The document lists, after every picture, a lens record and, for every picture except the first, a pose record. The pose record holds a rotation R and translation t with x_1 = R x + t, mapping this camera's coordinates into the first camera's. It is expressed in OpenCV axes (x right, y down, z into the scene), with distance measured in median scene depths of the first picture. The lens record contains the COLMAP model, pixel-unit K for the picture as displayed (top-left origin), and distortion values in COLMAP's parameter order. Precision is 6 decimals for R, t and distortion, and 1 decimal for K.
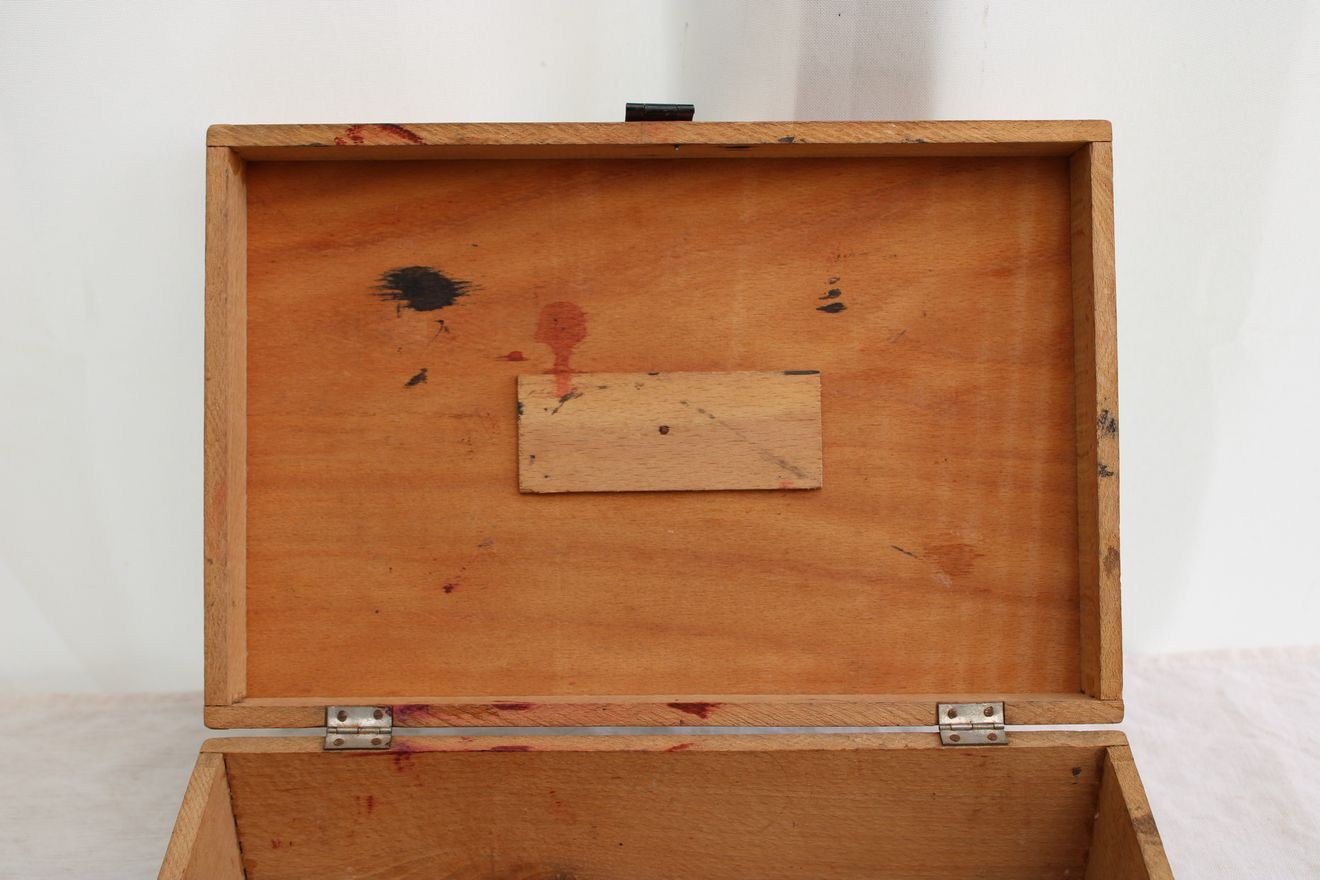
lens RADIAL K [[1805.2, 0, 660.0], [0, 1805.2, 440.0], [0, 0, 1]] dist [-0.009799, 0.042585]
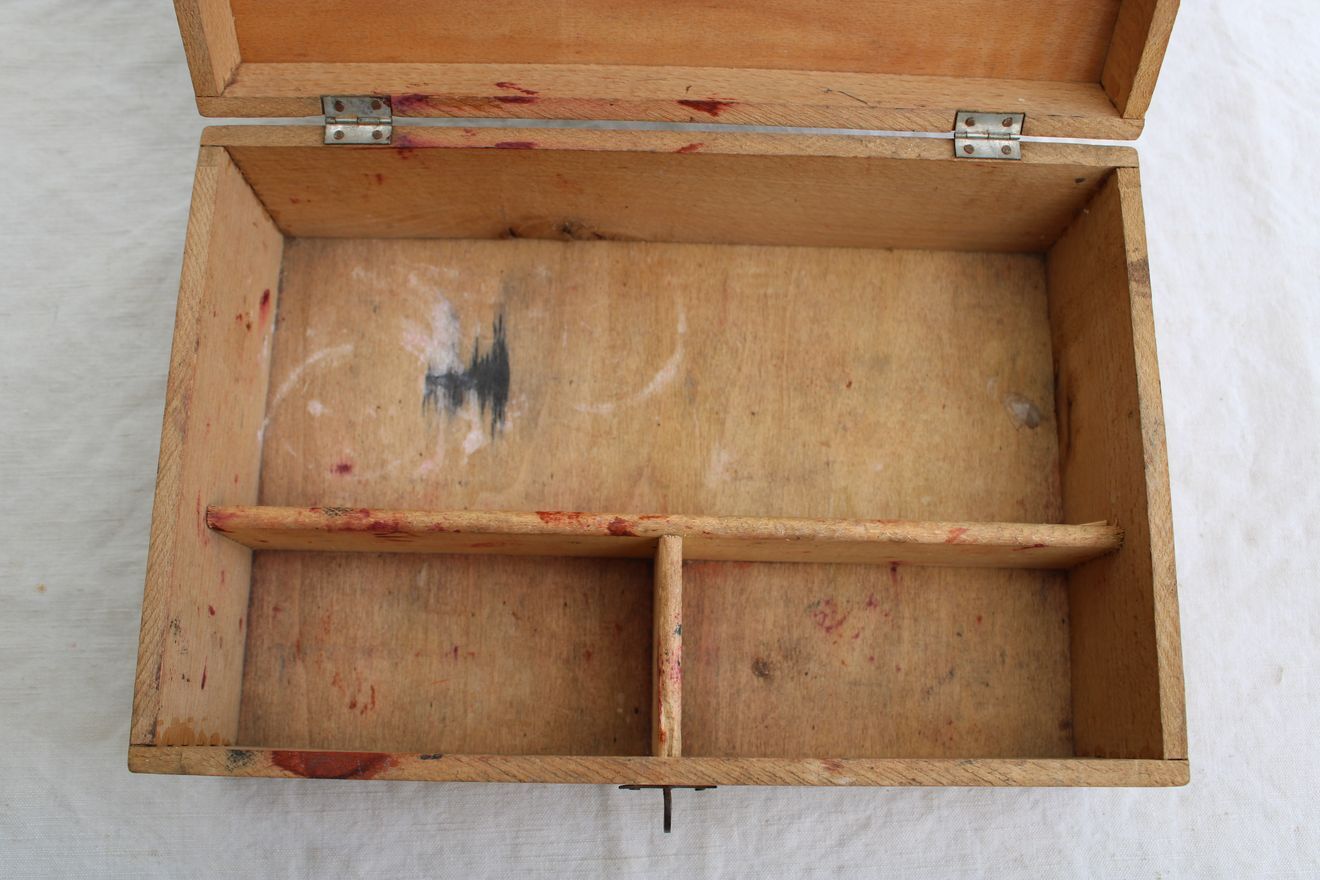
lens RADIAL K [[1227.5, 0, 660.0], [0, 1227.5, 440.0], [0, 0, 1]] dist [-0.142335, 0.146917]
pose [[0.999396, 0.027444, 0.021336, -0.014136], [-0.034553, 0.717064, 0.696151, -0.172534], [0.003805, -0.696467, 0.717579, 0.415111]]
